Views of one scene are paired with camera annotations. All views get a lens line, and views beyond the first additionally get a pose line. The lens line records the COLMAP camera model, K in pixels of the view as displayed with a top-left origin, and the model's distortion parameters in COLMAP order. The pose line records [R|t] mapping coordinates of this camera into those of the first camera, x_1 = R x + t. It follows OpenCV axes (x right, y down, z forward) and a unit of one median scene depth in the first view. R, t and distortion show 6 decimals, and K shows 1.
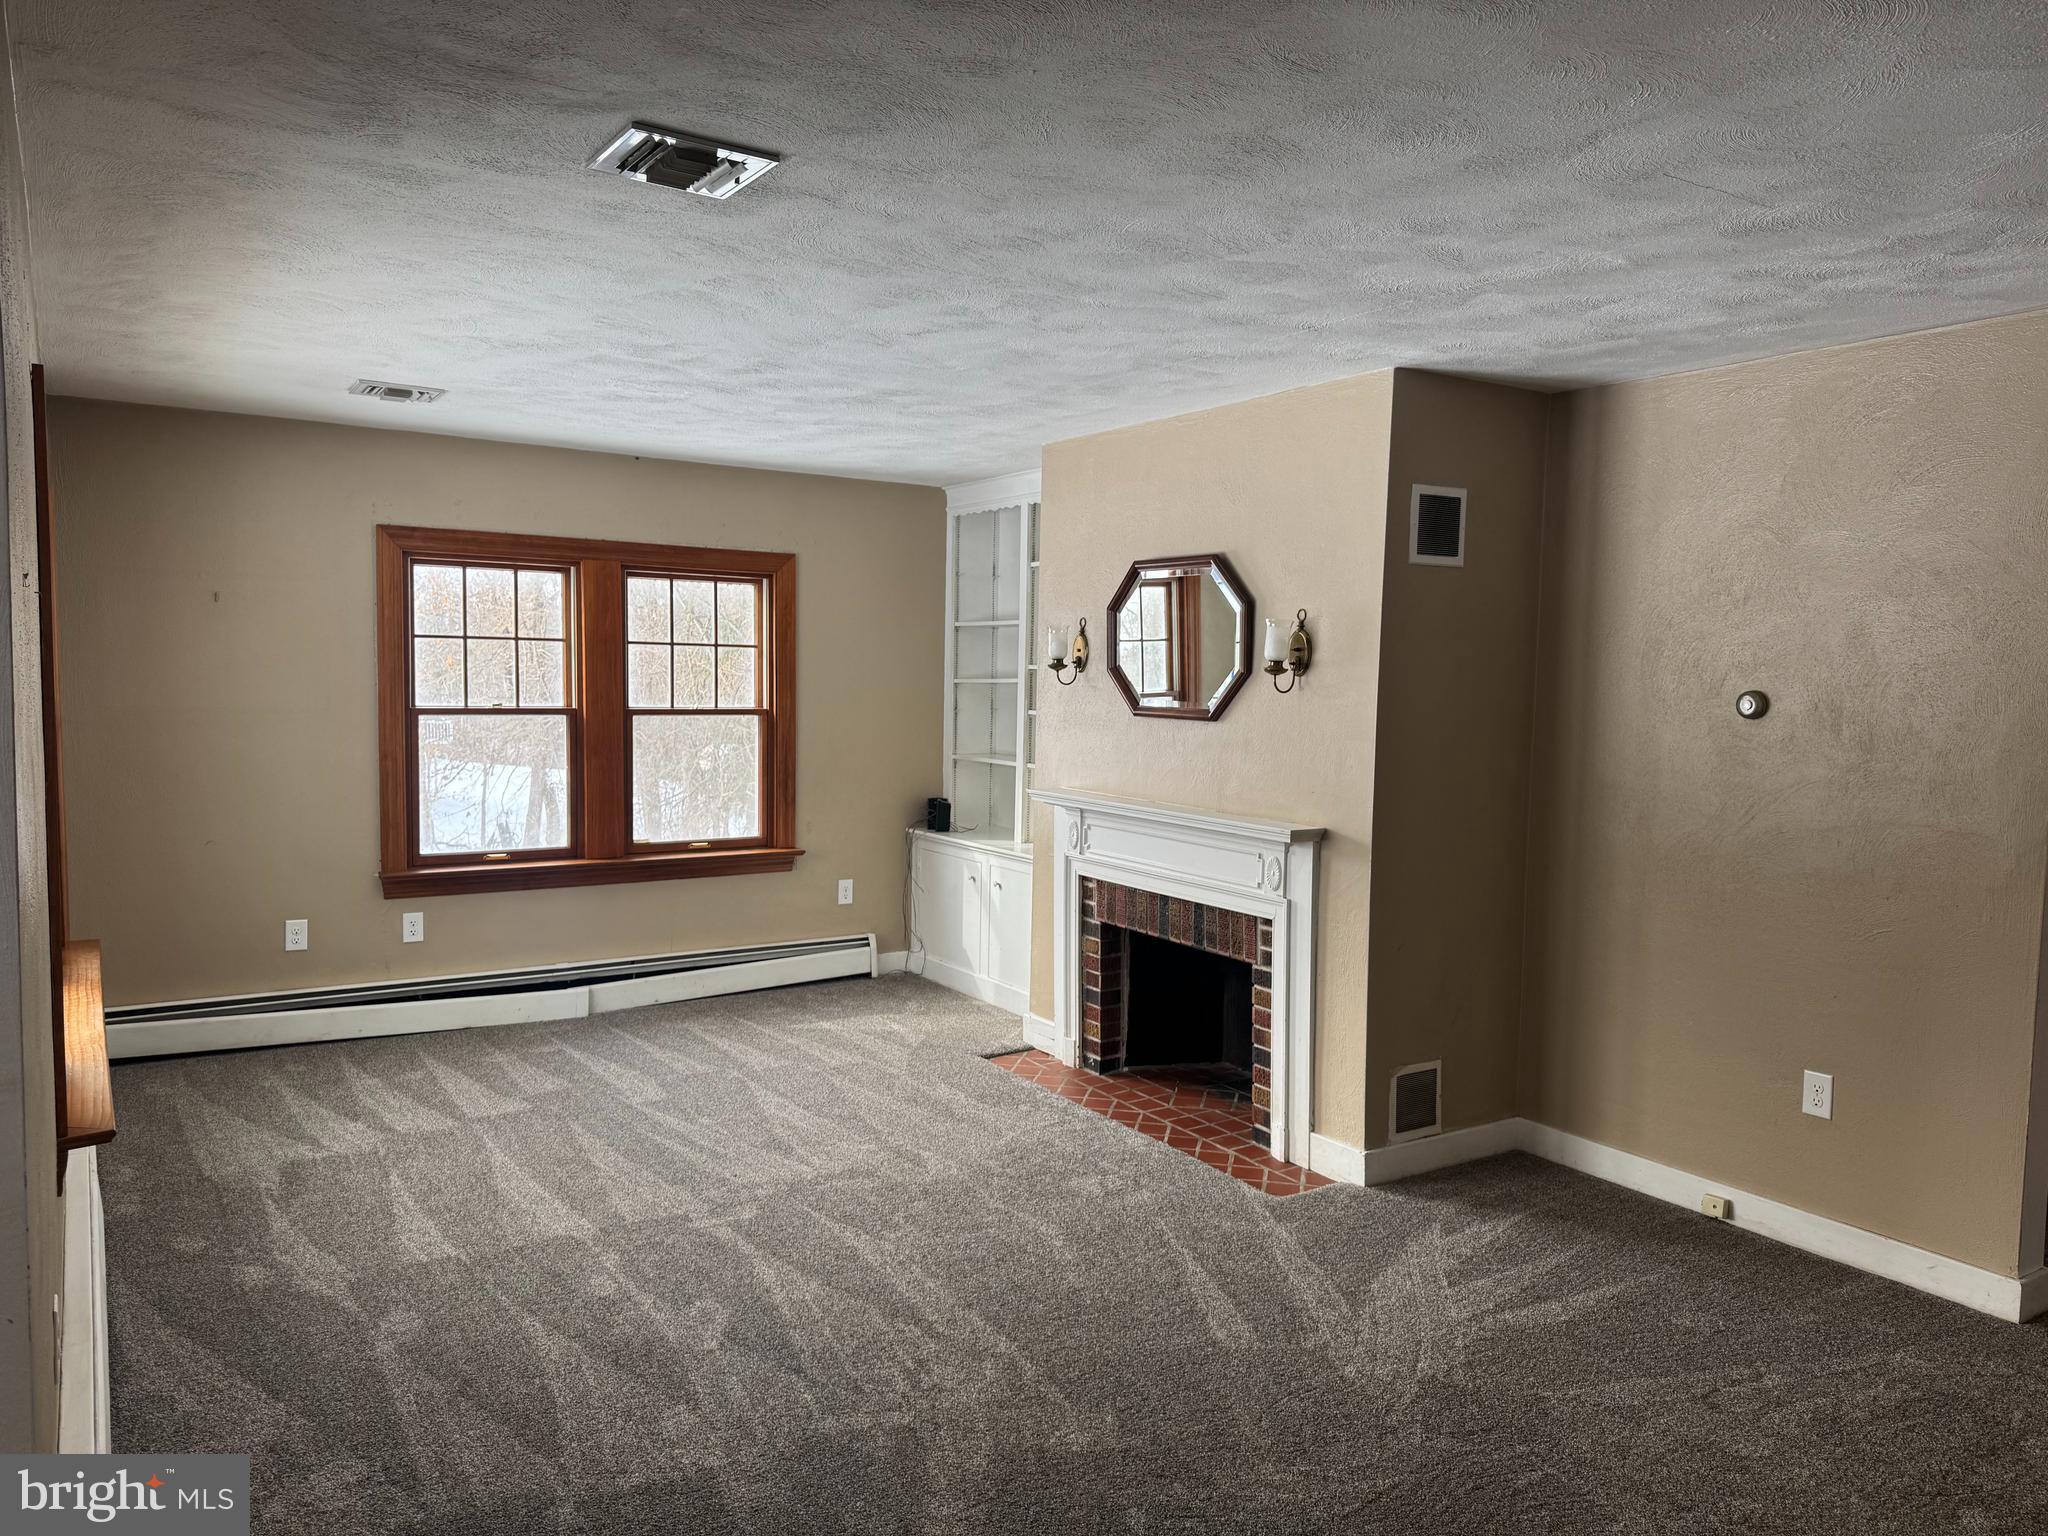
lens RADIAL K [[1451.6, 0, 1005.8], [0, 1451.6, 769.7], [0, 0, 1]] dist [0.010525, -0.008587]
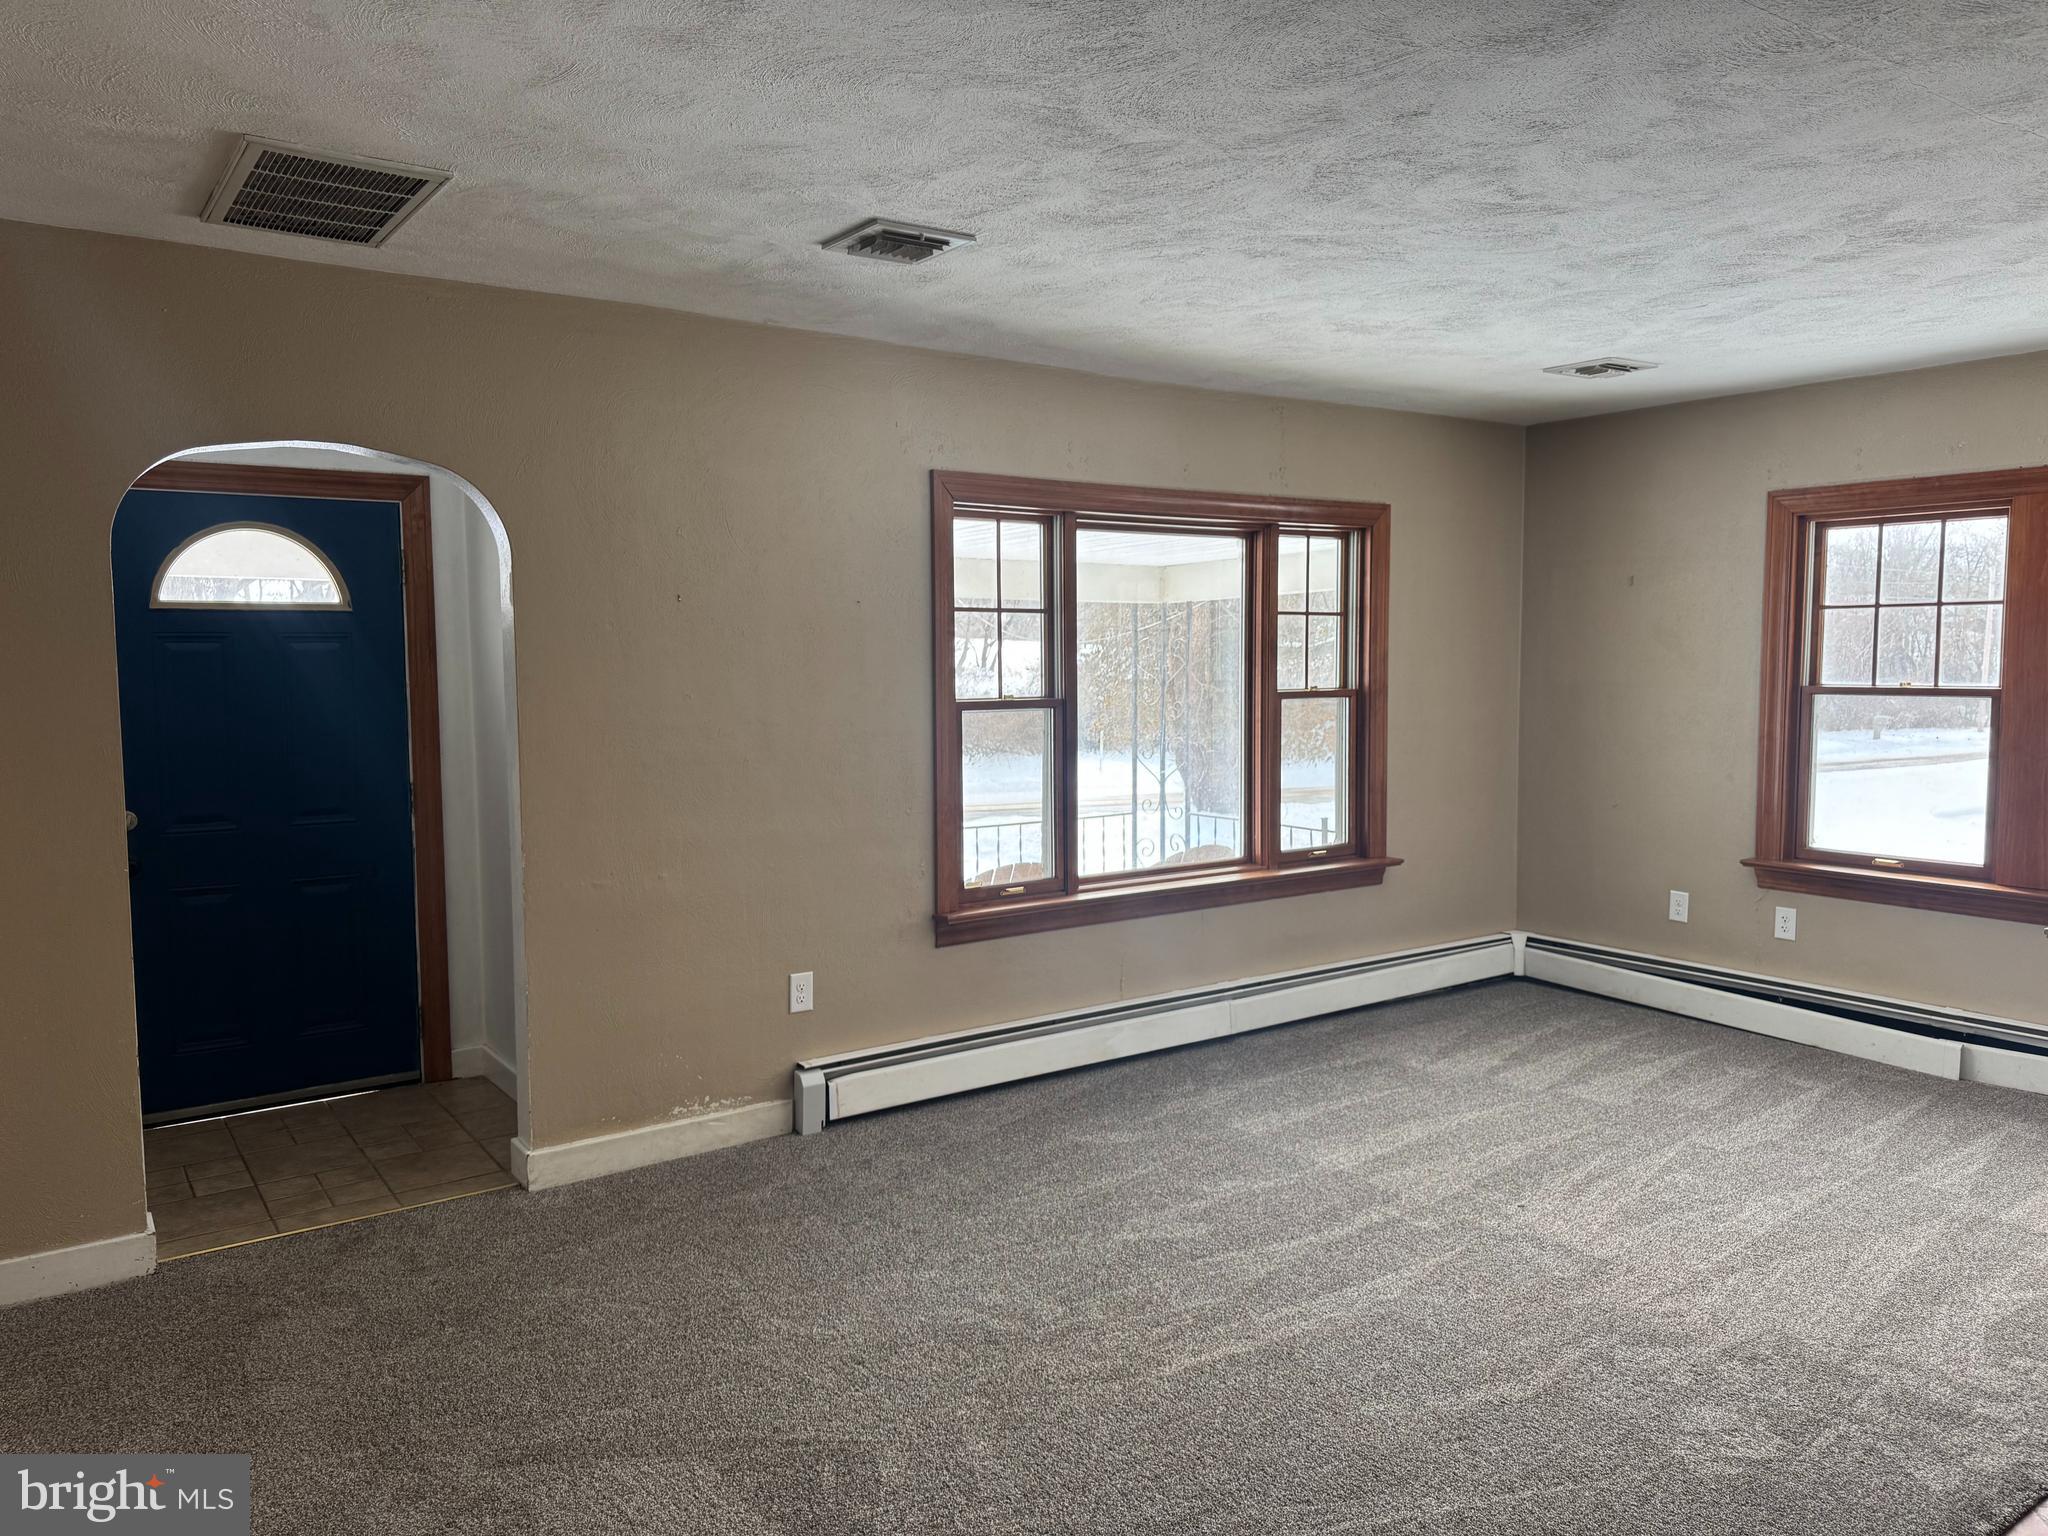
lens RADIAL K [[1451.6, 0, 1016.3], [0, 1451.6, 768.9], [0, 0, 1]] dist [0.010525, -0.008587]
pose [[0.040203, 0.066937, -0.996947, 0.509723], [-0.068072, 0.995619, 0.064102, -0.015988], [0.996870, 0.065287, 0.044583, 0.488266]]
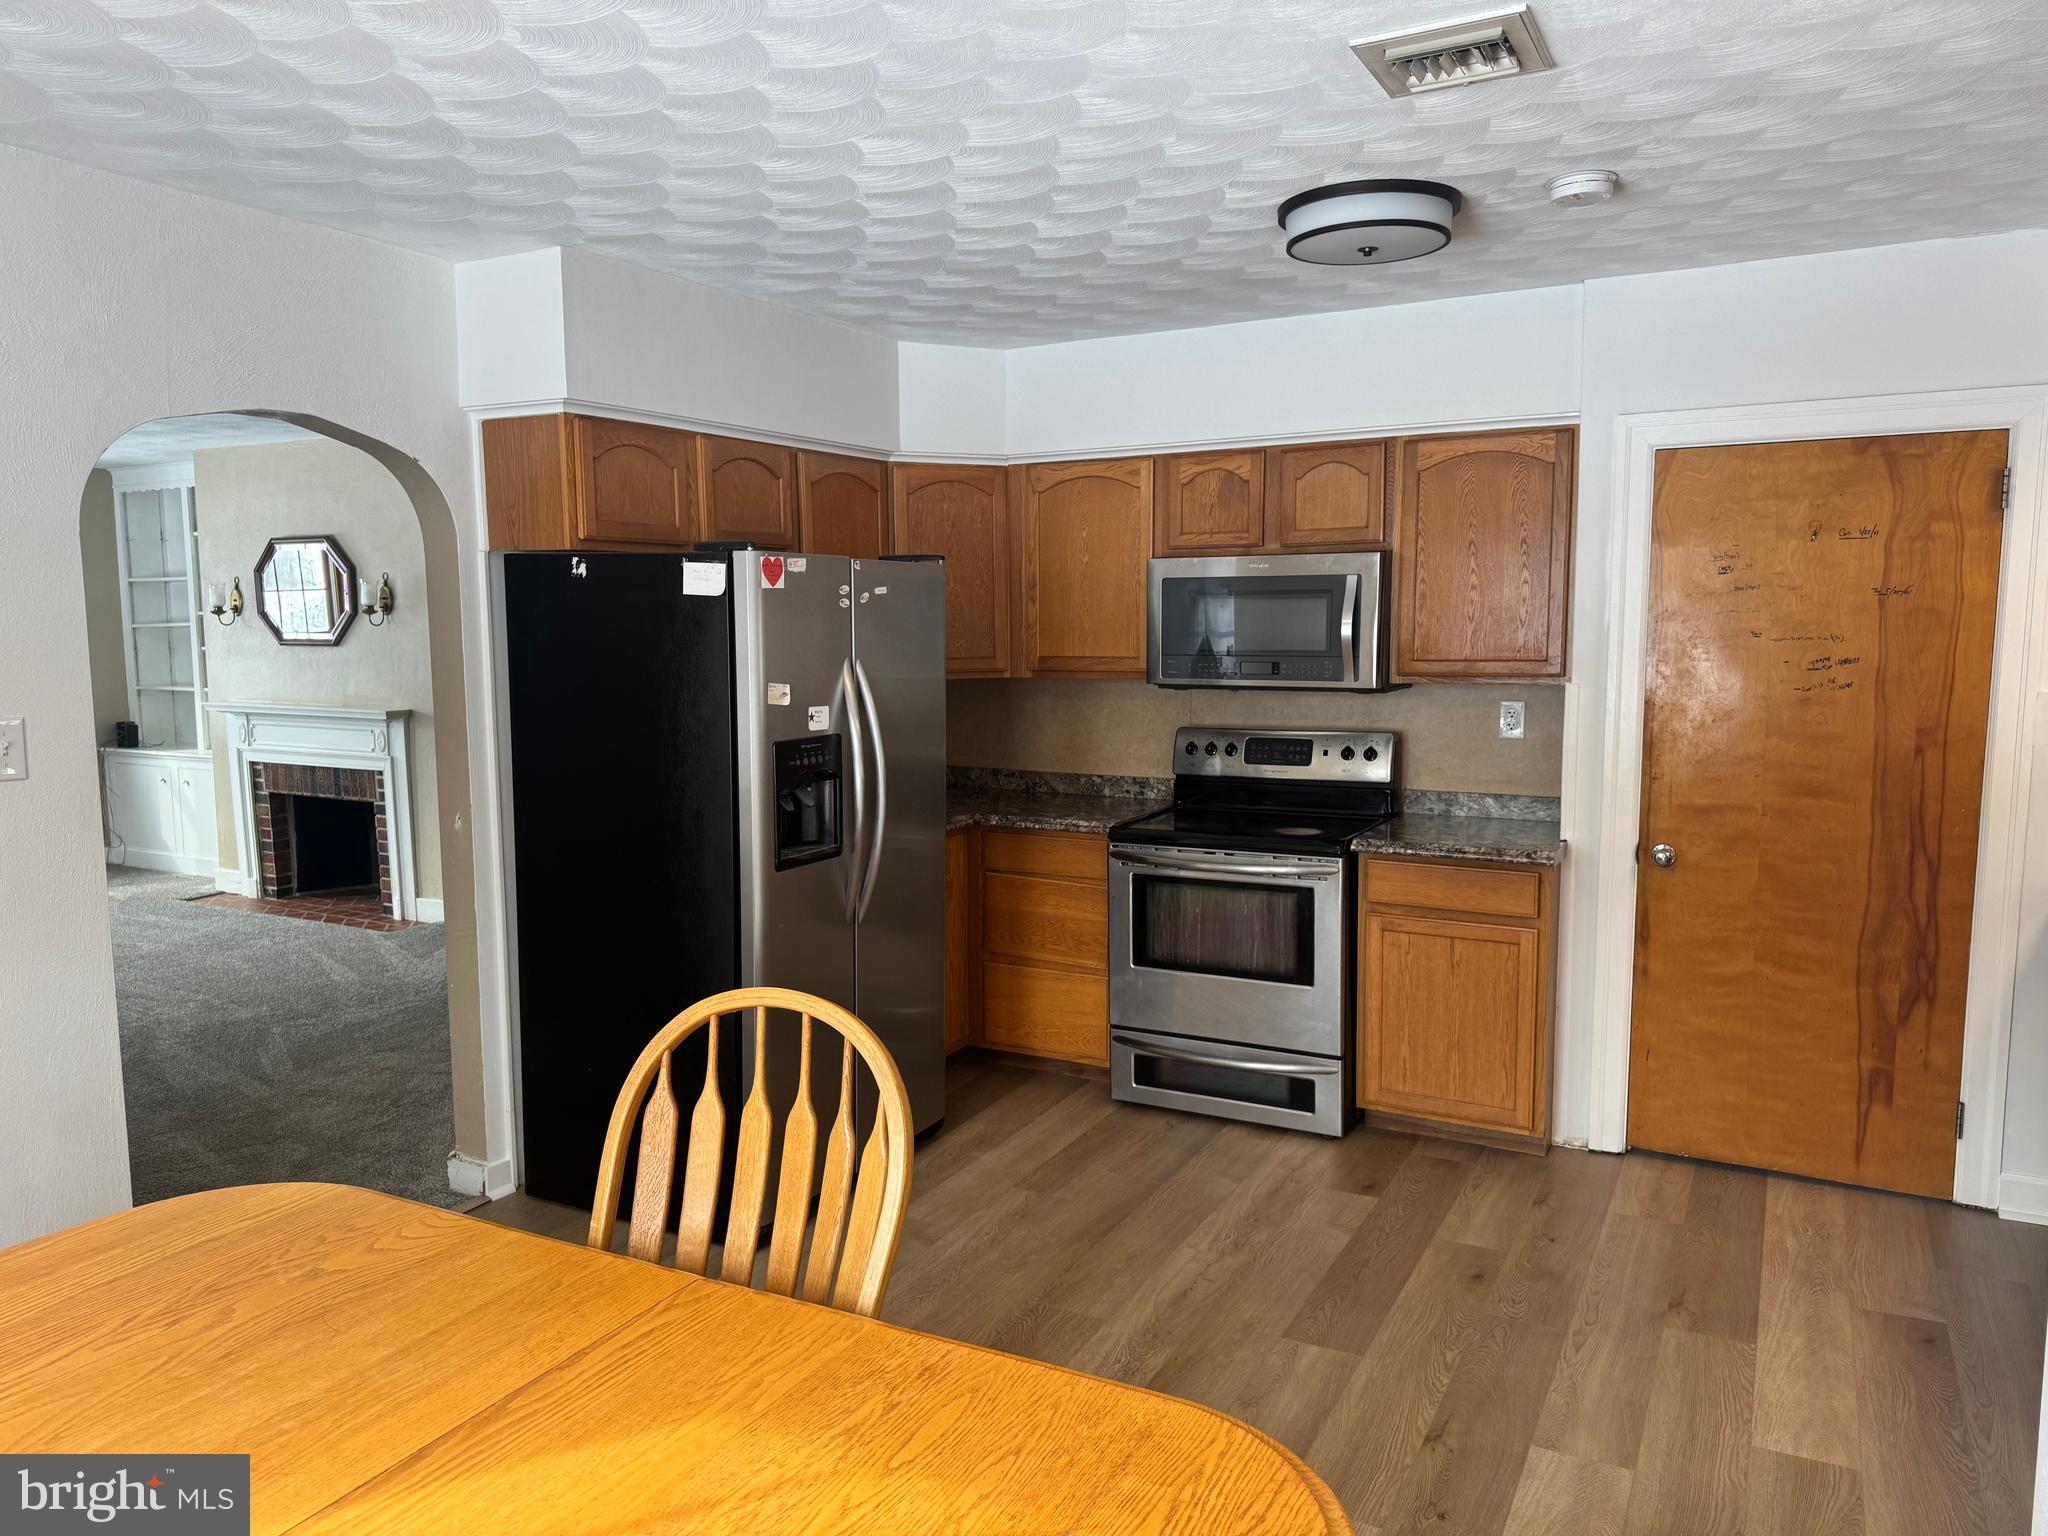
lens RADIAL K [[1451.6, 0, 1005.8], [0, 1451.6, 781.2], [0, 0, 1]] dist [0.010525, -0.008587]
pose [[0.875051, -0.076565, 0.477937, 0.017112], [0.053643, 0.996668, 0.061450, 0.045250], [-0.481049, -0.028134, 0.876242, -0.592681]]
